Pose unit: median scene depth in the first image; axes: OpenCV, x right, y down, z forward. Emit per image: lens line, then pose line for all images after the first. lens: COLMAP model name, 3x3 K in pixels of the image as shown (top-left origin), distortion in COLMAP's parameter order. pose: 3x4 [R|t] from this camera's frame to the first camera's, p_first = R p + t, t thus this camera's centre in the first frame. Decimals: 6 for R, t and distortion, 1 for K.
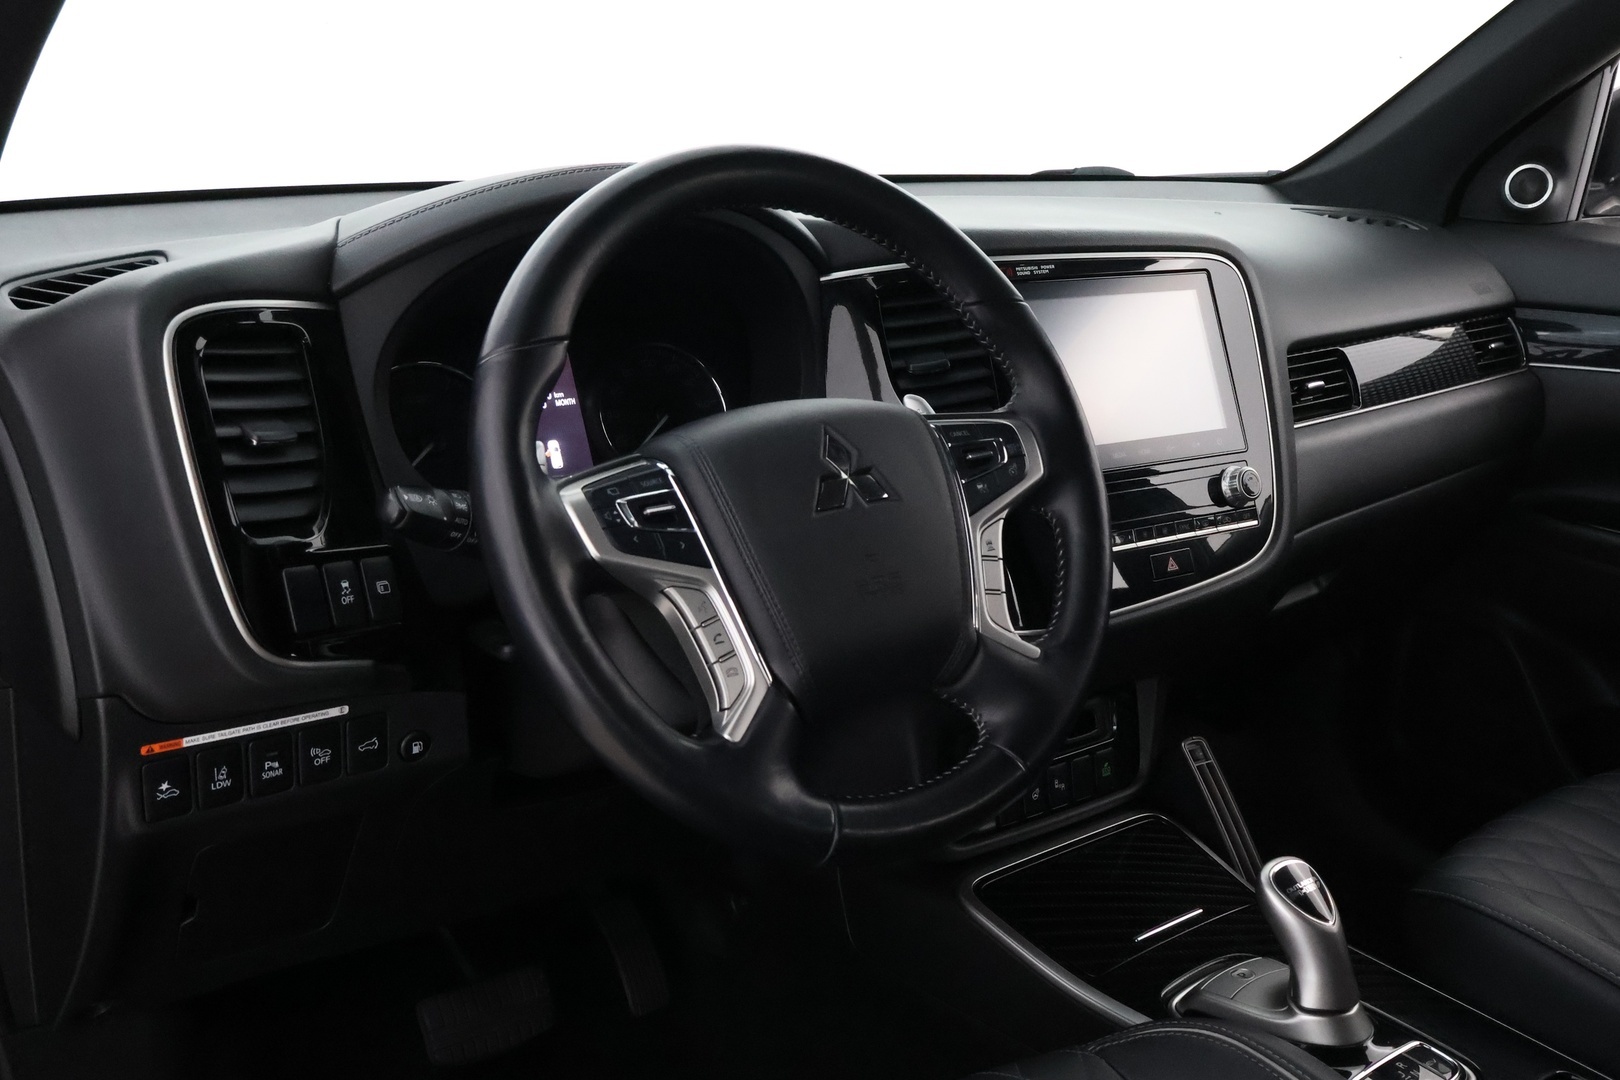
lens RADIAL K [[1606.8, 0, 820.2], [0, 1606.8, 530.6], [0, 0, 1]] dist [0.049798, 0.000000]
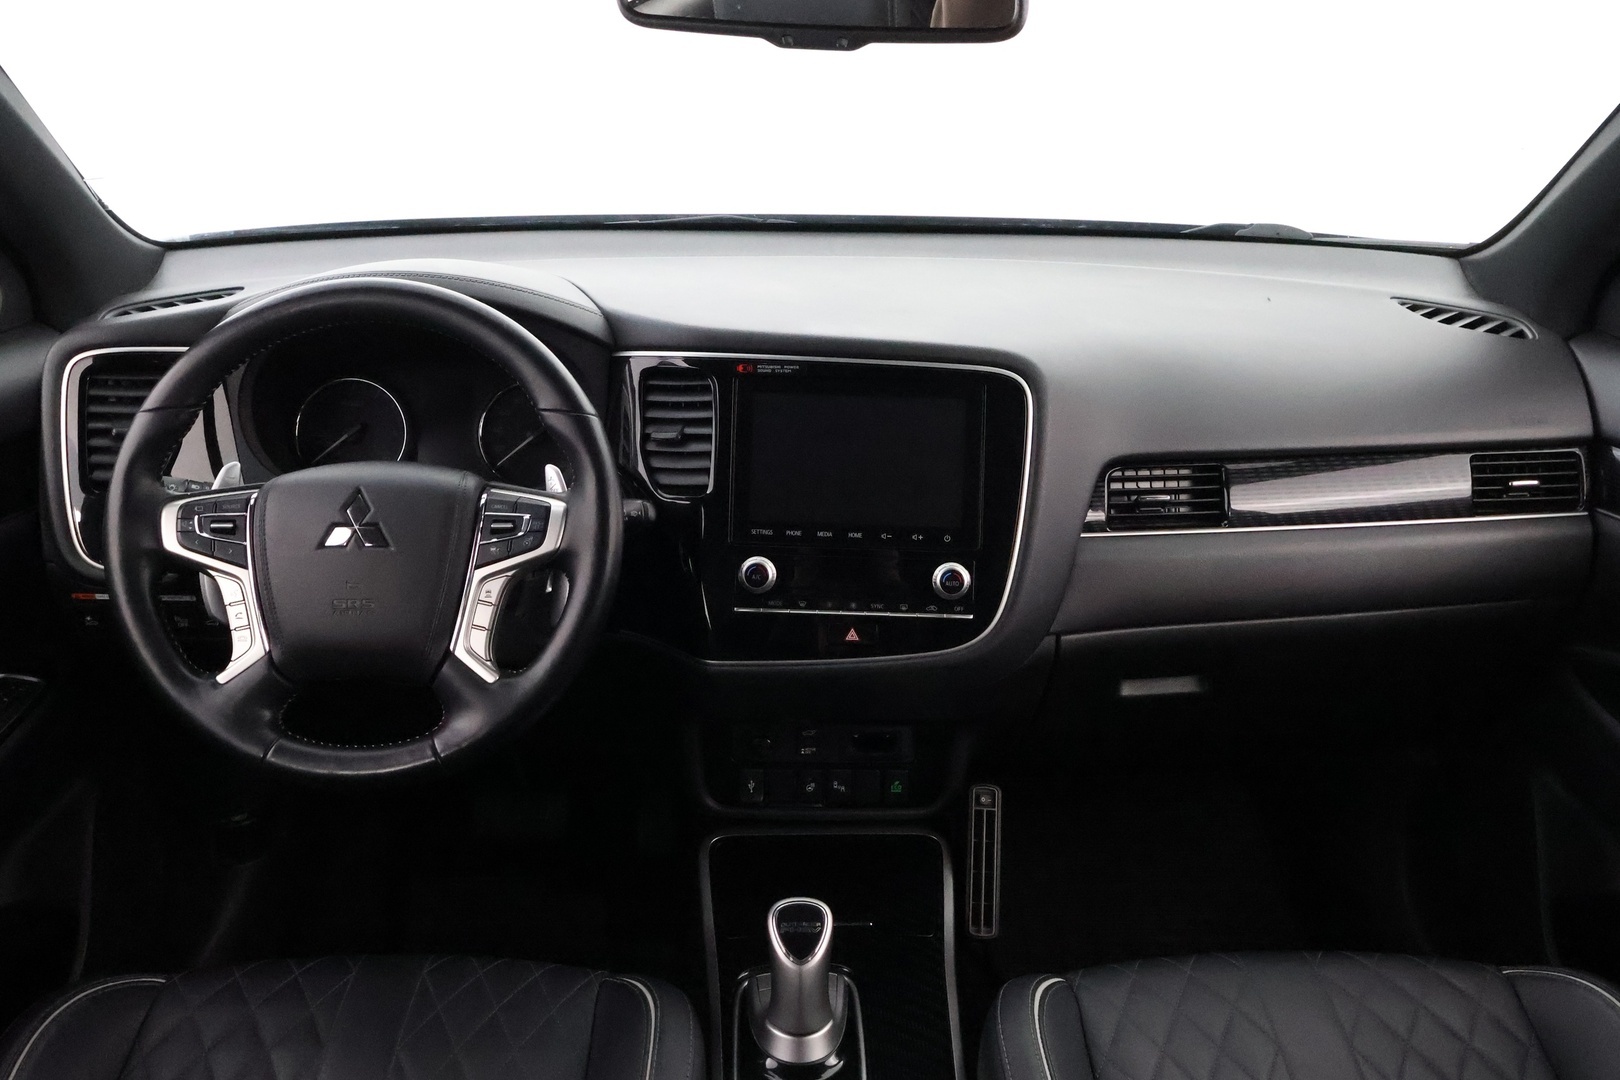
lens RADIAL K [[1484.4, 0, 819.3], [0, 1484.4, 547.7], [0, 0, 1]] dist [0.046246, -0.005919]
pose [[0.796176, 0.219281, -0.563932, 1.025285], [-0.152050, 0.974620, 0.164305, -0.276447], [0.585649, -0.045070, 0.809311, 0.150397]]
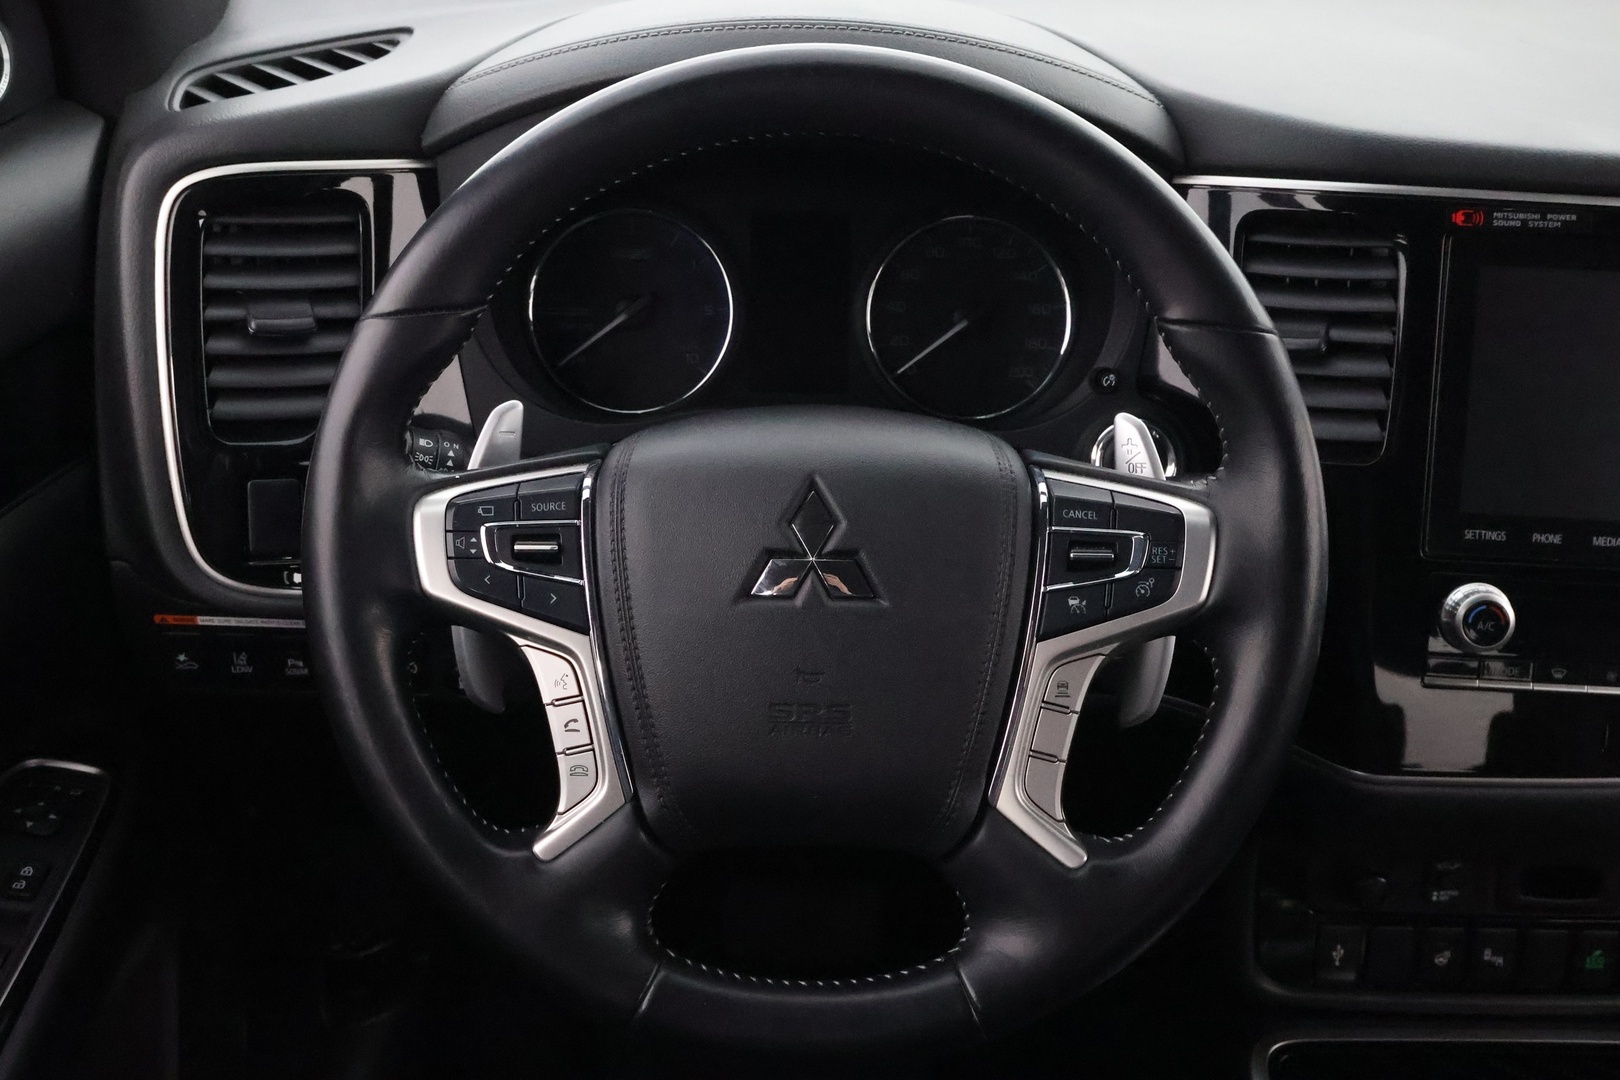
lens RADIAL K [[2009.1, 0, 809.6], [0, 2009.1, 537.3], [0, 0, 1]] dist [0.017179, 0.000000]
pose [[0.792516, 0.288123, -0.537497, 0.458976], [-0.165385, 0.949870, 0.265322, -0.259618], [0.586998, -0.121378, 0.800438, 0.263895]]
